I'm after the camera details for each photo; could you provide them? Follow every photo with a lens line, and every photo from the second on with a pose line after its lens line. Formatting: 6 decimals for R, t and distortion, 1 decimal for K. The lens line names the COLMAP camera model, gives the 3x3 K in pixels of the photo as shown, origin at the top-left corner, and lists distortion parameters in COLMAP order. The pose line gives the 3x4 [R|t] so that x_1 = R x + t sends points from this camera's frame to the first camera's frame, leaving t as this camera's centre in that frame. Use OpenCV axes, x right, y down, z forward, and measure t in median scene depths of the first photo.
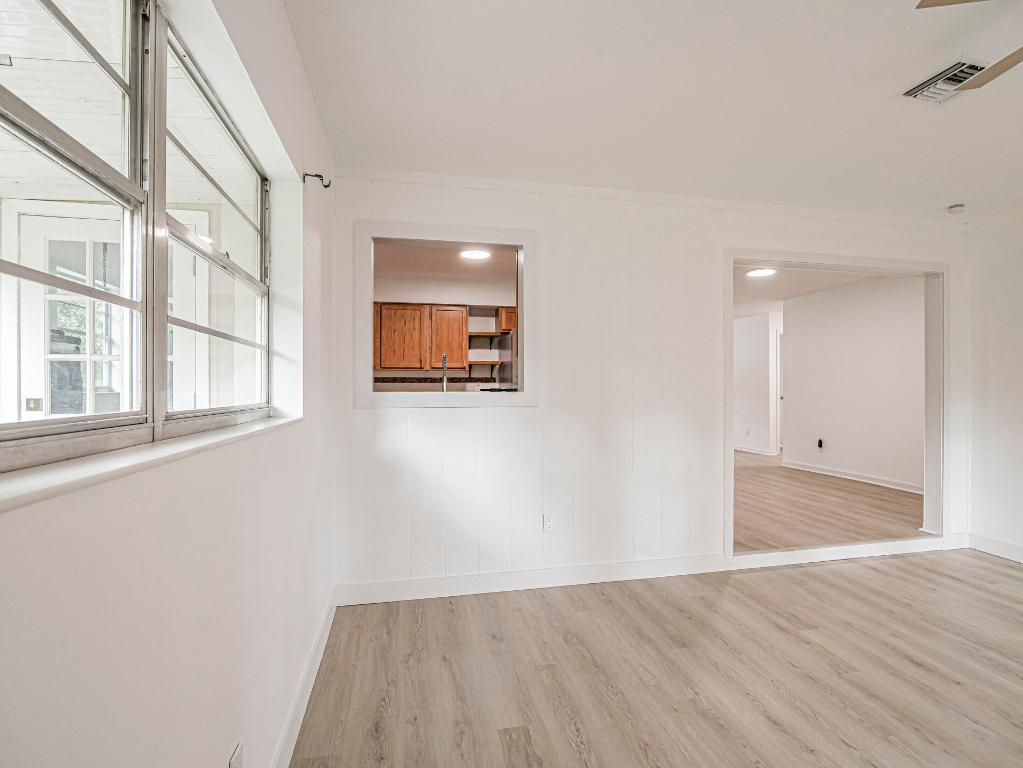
lens RADIAL K [[496.4, 0, 511.5], [0, 496.4, 384.0], [0, 0, 1]] dist [0.001186, 0.000216]
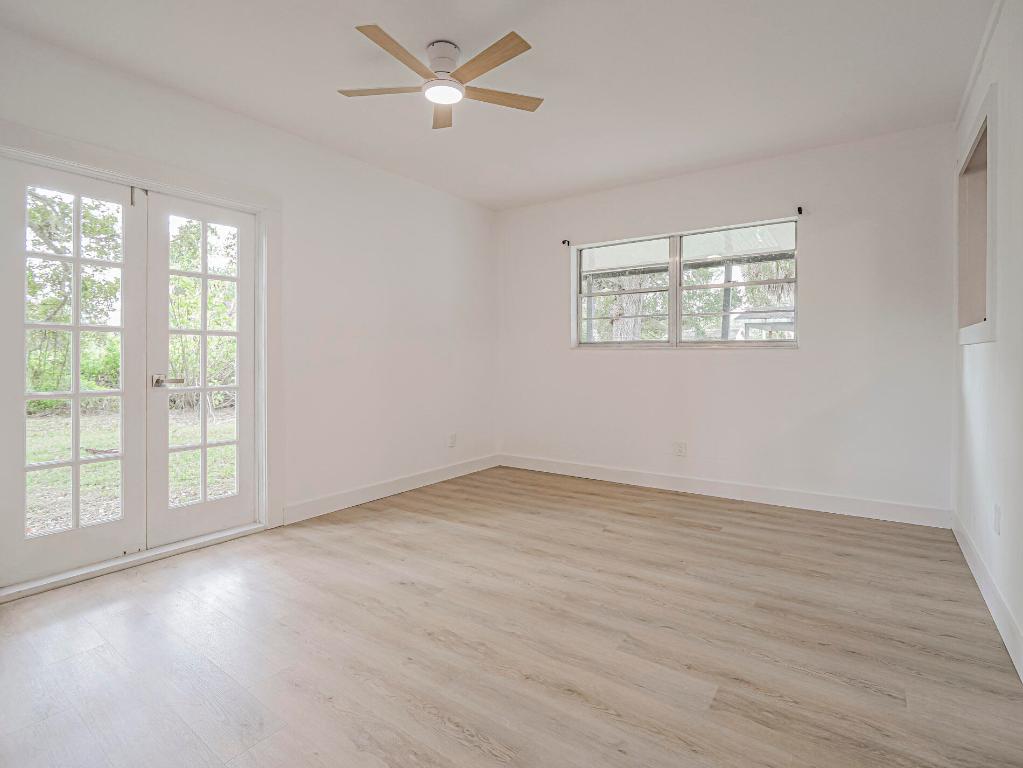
lens RADIAL K [[514.5, 0, 511.5], [0, 514.5, 384.0], [0, 0, 1]] dist [-0.001463, -0.000351]
pose [[-0.740649, 0.038126, -0.670810, 1.289739], [0.001014, 0.998451, 0.055628, 0.090097], [0.671891, 0.040521, -0.739540, 1.393966]]
